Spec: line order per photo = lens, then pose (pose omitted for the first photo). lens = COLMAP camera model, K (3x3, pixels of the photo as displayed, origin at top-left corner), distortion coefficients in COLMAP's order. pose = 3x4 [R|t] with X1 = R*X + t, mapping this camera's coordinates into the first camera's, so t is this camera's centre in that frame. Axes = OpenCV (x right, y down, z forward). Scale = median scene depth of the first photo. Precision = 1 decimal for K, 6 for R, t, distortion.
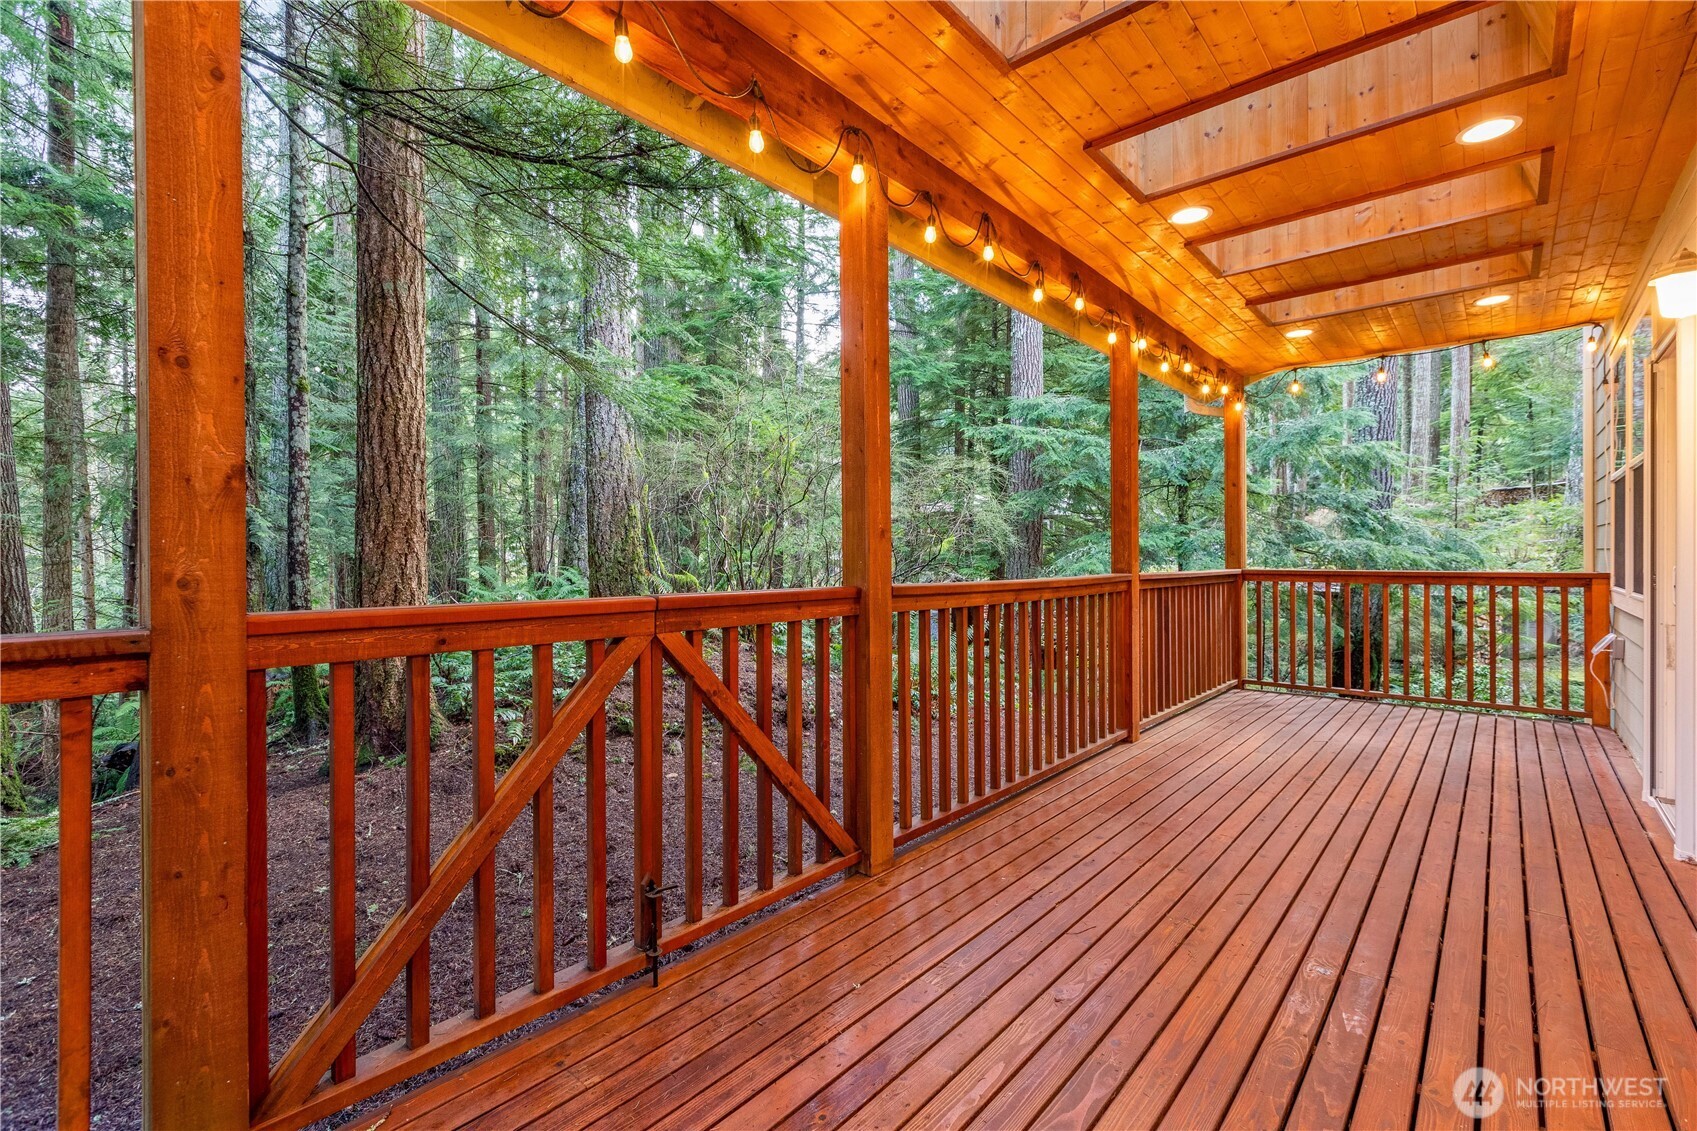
lens RADIAL K [[769.8, 0, 843.1], [0, 769.8, 563.6], [0, 0, 1]] dist [-0.000358, 0.000525]
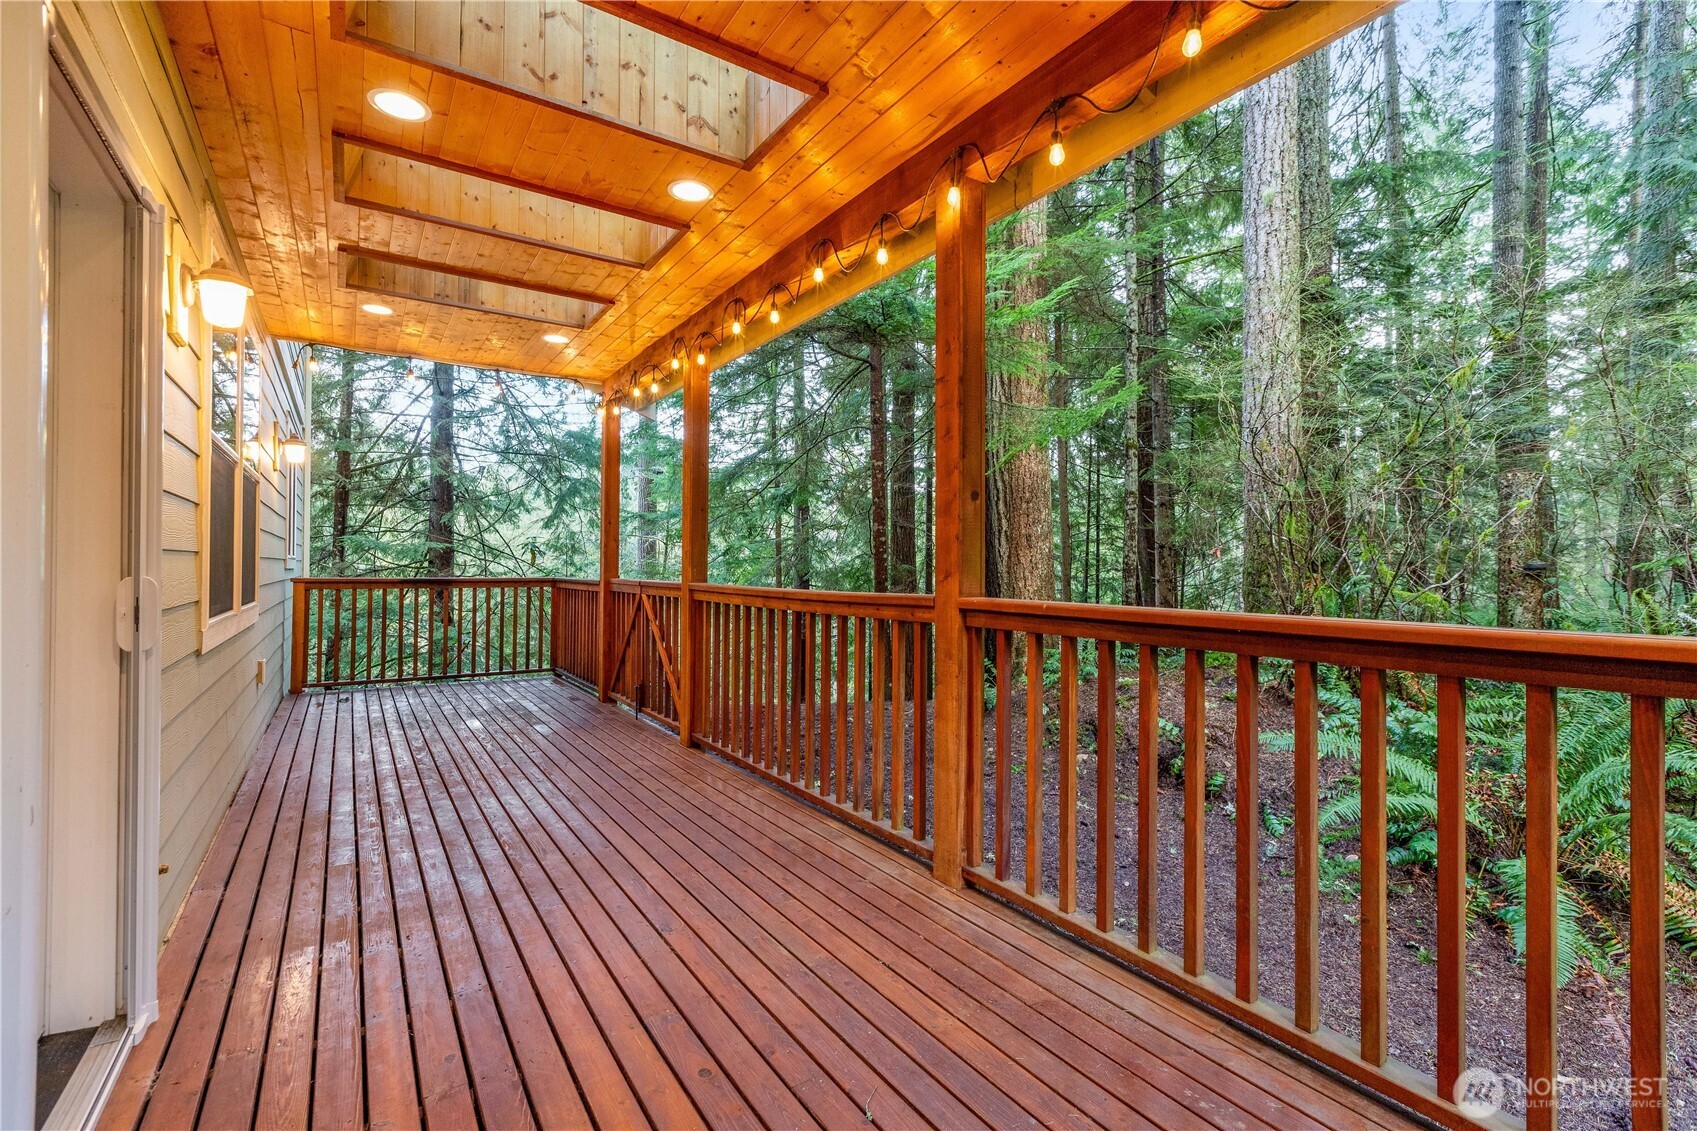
lens RADIAL K [[769.8, 0, 844.7], [0, 769.8, 560.7], [0, 0, 1]] dist [-0.000358, 0.000525]
pose [[-0.281252, -0.001164, -0.959633, 1.276313], [-0.005964, 0.999982, 0.000535, -0.019388], [0.959616, 0.005874, -0.281254, 1.439901]]
